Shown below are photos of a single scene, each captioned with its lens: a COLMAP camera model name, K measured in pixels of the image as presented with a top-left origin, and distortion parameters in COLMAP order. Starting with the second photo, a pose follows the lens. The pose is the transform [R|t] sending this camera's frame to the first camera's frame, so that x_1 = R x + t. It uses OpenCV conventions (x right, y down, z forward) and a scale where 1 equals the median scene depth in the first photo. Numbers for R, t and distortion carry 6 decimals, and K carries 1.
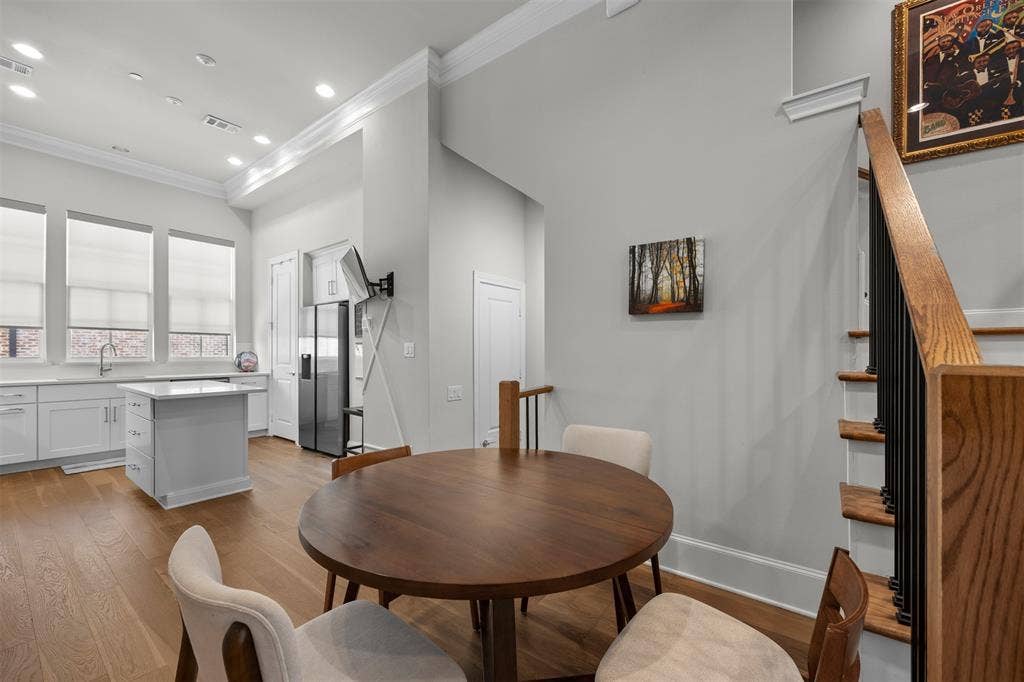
lens RADIAL K [[396.3, 0, 511.9], [0, 396.3, 349.3], [0, 0, 1]] dist [-0.005590, 0.000622]
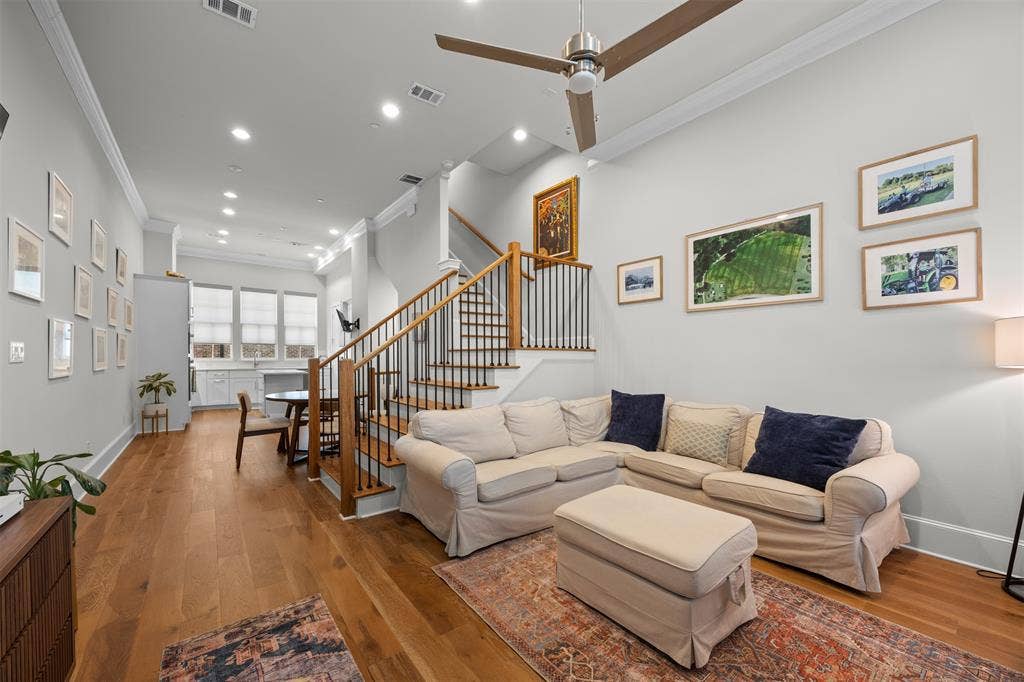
lens RADIAL K [[396.3, 0, 523.6], [0, 396.3, 358.4], [0, 0, 1]] dist [-0.005590, 0.000622]
pose [[0.967030, 0.004707, -0.254619, 0.778833], [-0.001360, 0.999910, 0.013322, -0.006928], [0.254658, -0.012537, 0.966950, -0.589098]]
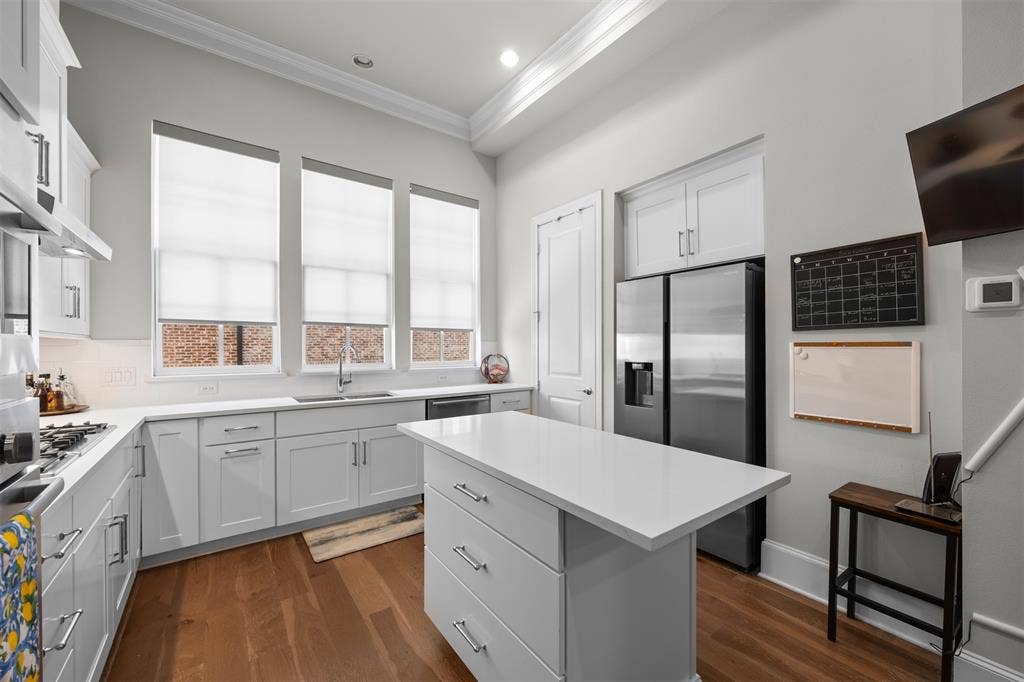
lens RADIAL K [[413.2, 0, 530.1], [0, 413.2, 345.1], [0, 0, 1]] dist [-0.000340, 0.000077]
pose [[0.959749, -0.003030, -0.280842, -0.470752], [0.003576, 0.999993, 0.001434, -0.013179], [0.280836, -0.002380, 0.959753, 0.358012]]
